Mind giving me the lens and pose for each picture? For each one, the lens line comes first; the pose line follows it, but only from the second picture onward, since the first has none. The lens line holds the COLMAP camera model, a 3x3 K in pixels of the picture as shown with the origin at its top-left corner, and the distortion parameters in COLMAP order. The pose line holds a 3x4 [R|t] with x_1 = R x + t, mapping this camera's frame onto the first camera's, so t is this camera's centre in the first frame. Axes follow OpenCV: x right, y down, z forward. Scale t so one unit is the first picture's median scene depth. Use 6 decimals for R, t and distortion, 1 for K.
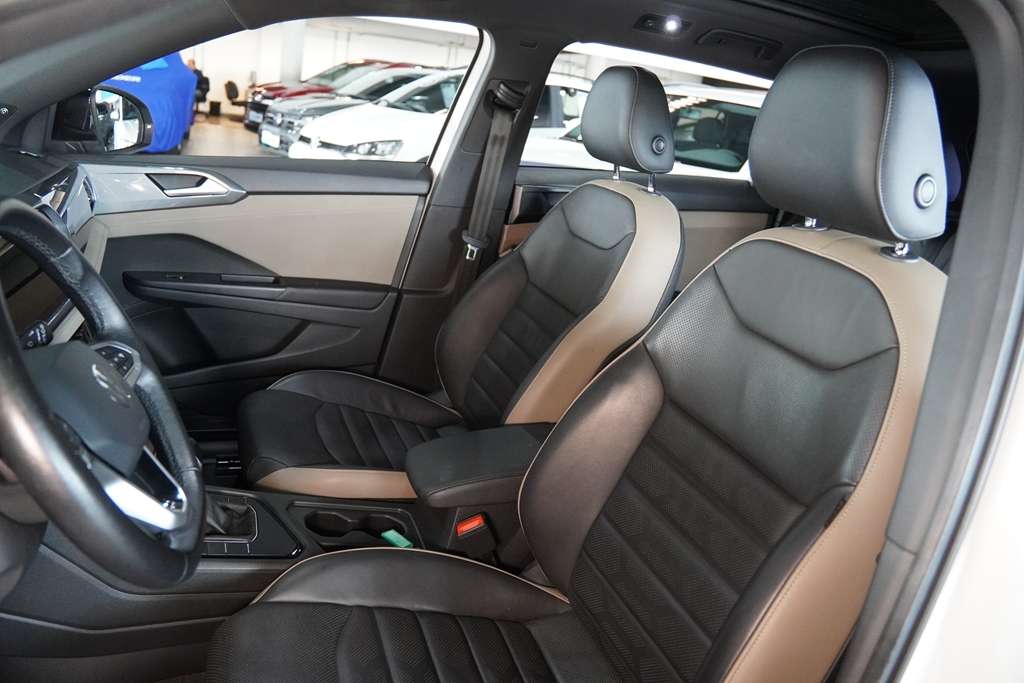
lens RADIAL K [[776.4, 0, 508.8], [0, 776.4, 347.6], [0, 0, 1]] dist [-0.135115, 0.114367]
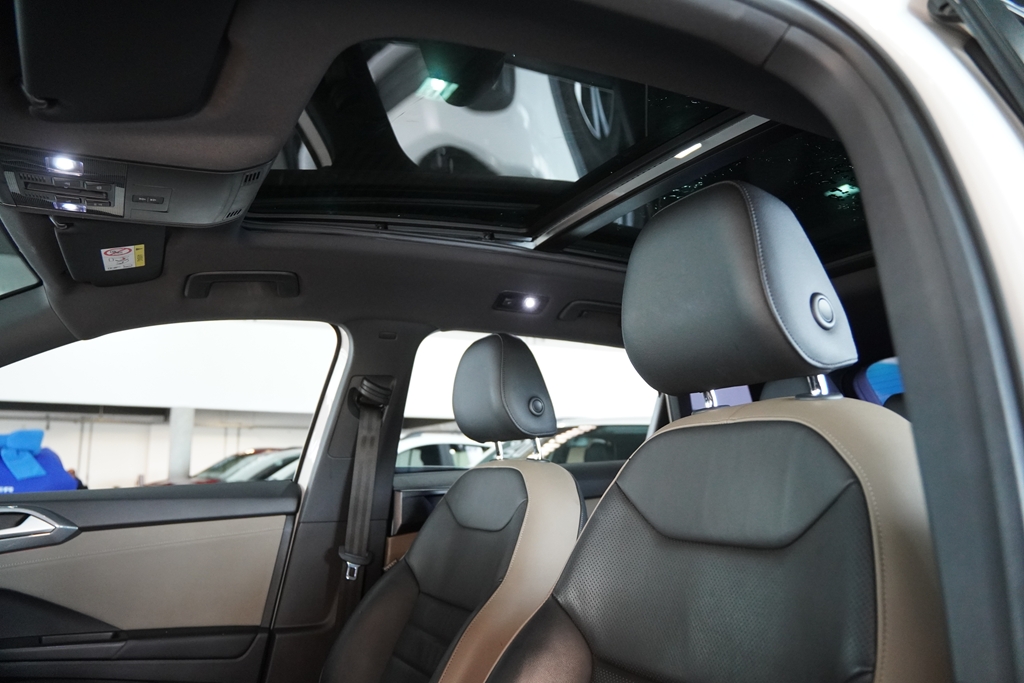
lens RADIAL K [[776.4, 0, 508.8], [0, 776.4, 347.6], [0, 0, 1]] dist [-0.135115, 0.114367]
pose [[0.982210, -0.113642, 0.149496, 0.025566], [0.169830, 0.877278, -0.448932, 0.072895], [-0.080132, 0.466335, 0.880972, 0.118300]]
